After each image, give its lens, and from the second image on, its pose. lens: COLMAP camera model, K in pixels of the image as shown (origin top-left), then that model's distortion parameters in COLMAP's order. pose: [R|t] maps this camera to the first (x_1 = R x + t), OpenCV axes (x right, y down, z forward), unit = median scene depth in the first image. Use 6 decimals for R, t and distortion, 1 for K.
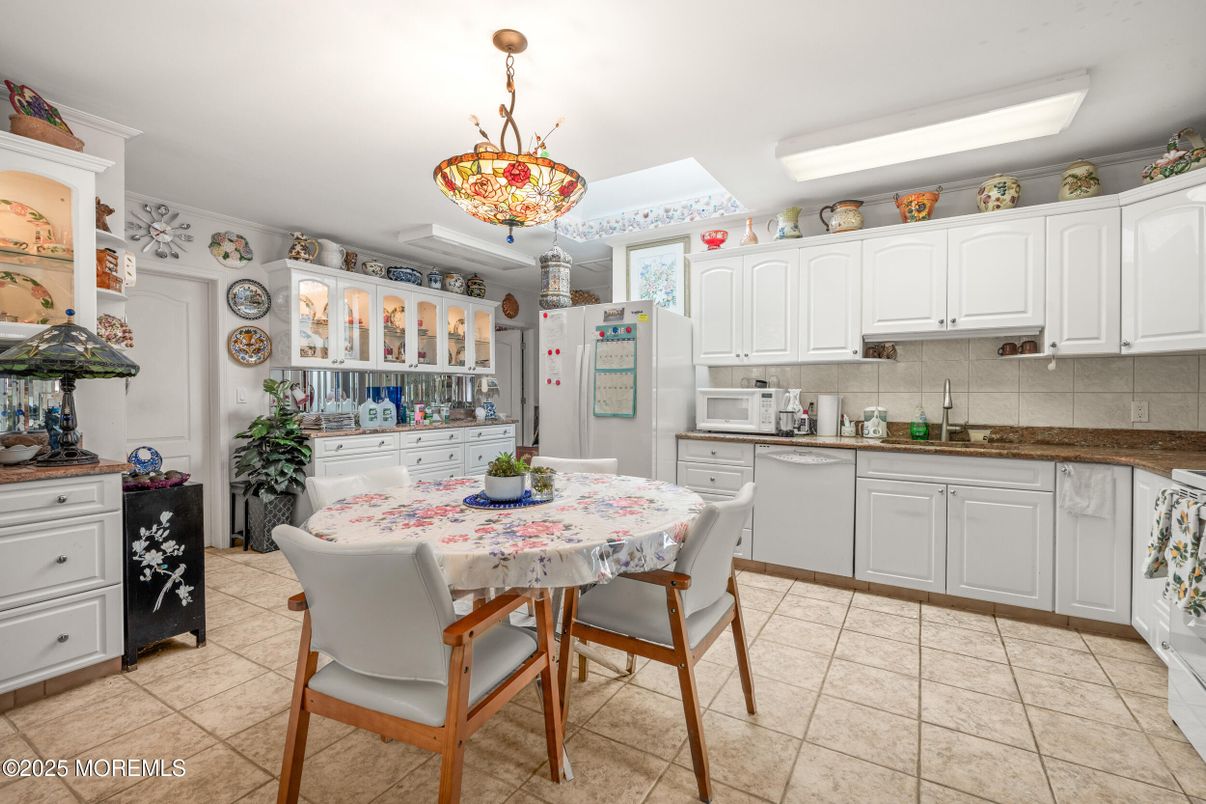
lens RADIAL K [[539.7, 0, 597.4], [0, 539.7, 399.5], [0, 0, 1]] dist [-0.002772, 0.001155]
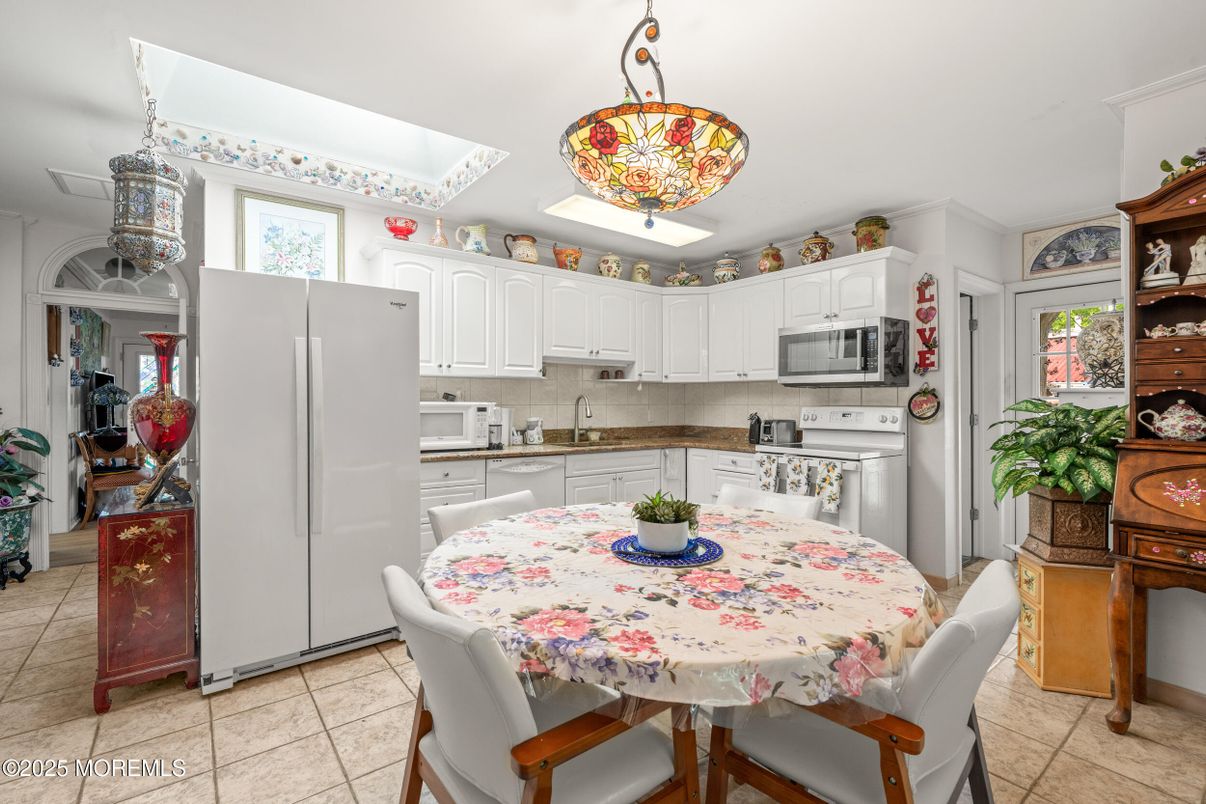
lens RADIAL K [[539.7, 0, 601.5], [0, 539.7, 401.8], [0, 0, 1]] dist [-0.002772, 0.001155]
pose [[0.359825, -0.004057, 0.933011, -0.550380], [0.009261, 0.999957, 0.000776, -0.021031], [-0.932974, 0.008361, 0.359847, 0.461889]]
